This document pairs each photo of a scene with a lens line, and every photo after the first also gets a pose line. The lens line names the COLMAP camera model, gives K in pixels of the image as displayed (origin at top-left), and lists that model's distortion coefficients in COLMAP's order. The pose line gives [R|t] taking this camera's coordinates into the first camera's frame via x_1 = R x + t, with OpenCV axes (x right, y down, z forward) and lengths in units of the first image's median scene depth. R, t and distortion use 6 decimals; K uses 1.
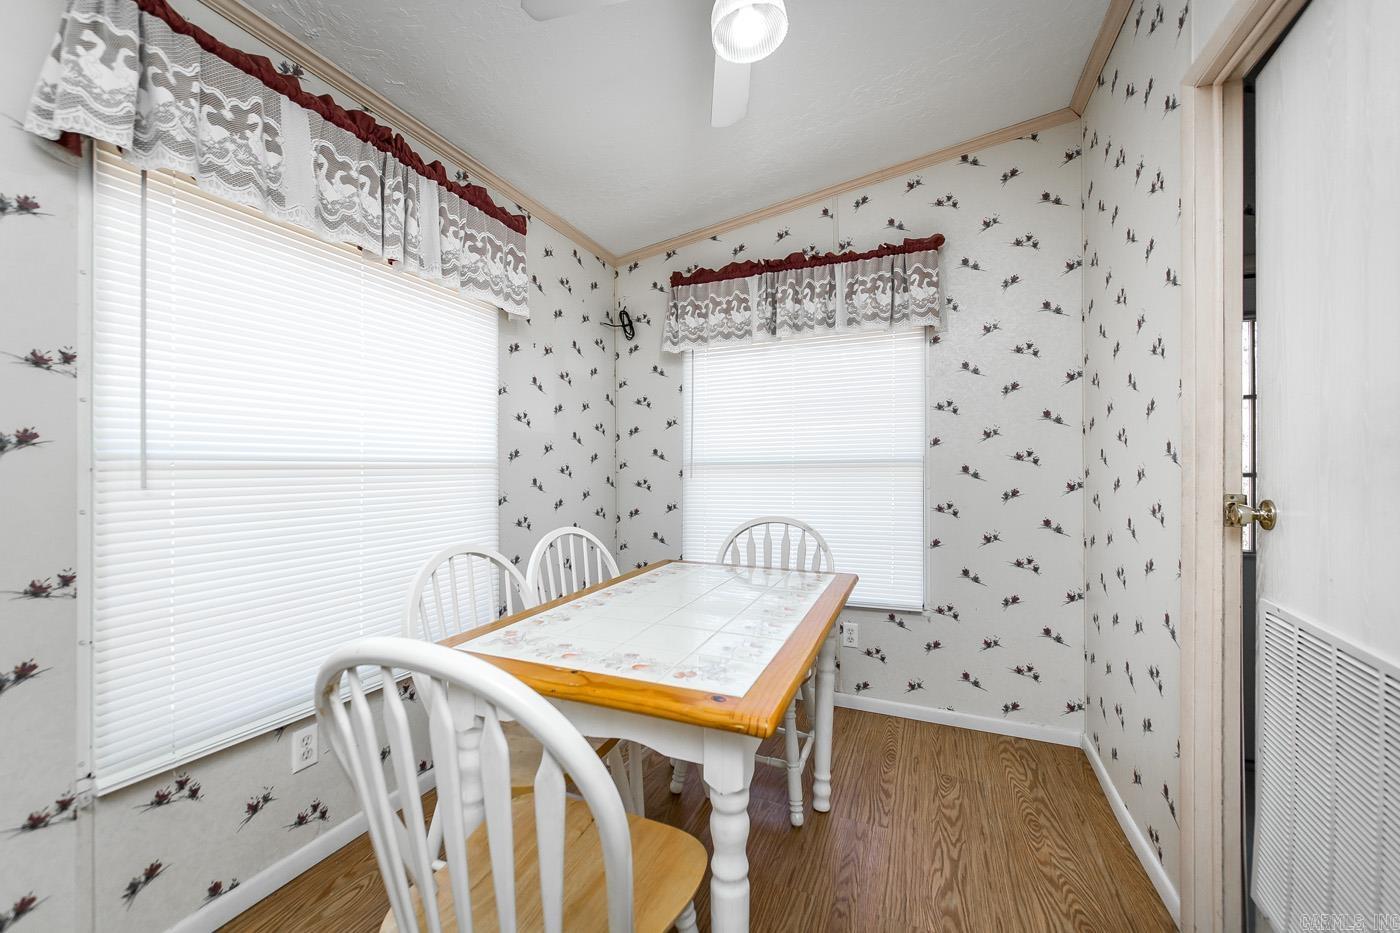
lens RADIAL K [[567.4, 0, 702.4], [0, 567.4, 463.1], [0, 0, 1]] dist [-0.003829, -0.000159]
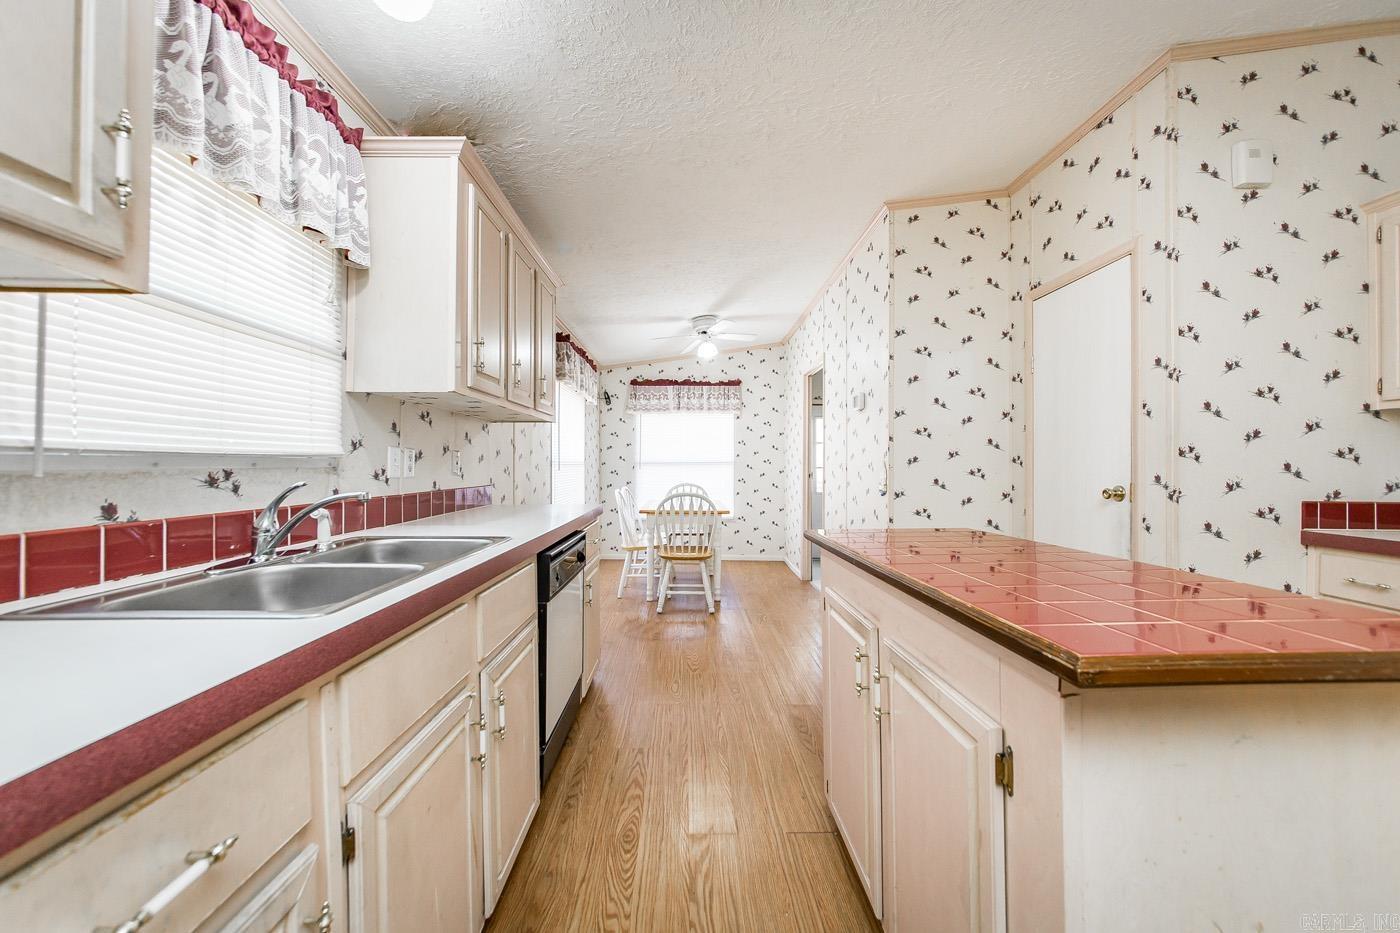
lens RADIAL K [[506.3, 0, 701.9], [0, 506.3, 467.2], [0, 0, 1]] dist [-0.002286, -0.000194]
pose [[0.907359, 0.011378, 0.420203, -0.702044], [-0.009712, 0.999934, -0.006105, 0.031443], [-0.420245, 0.001458, 0.907410, -1.037512]]
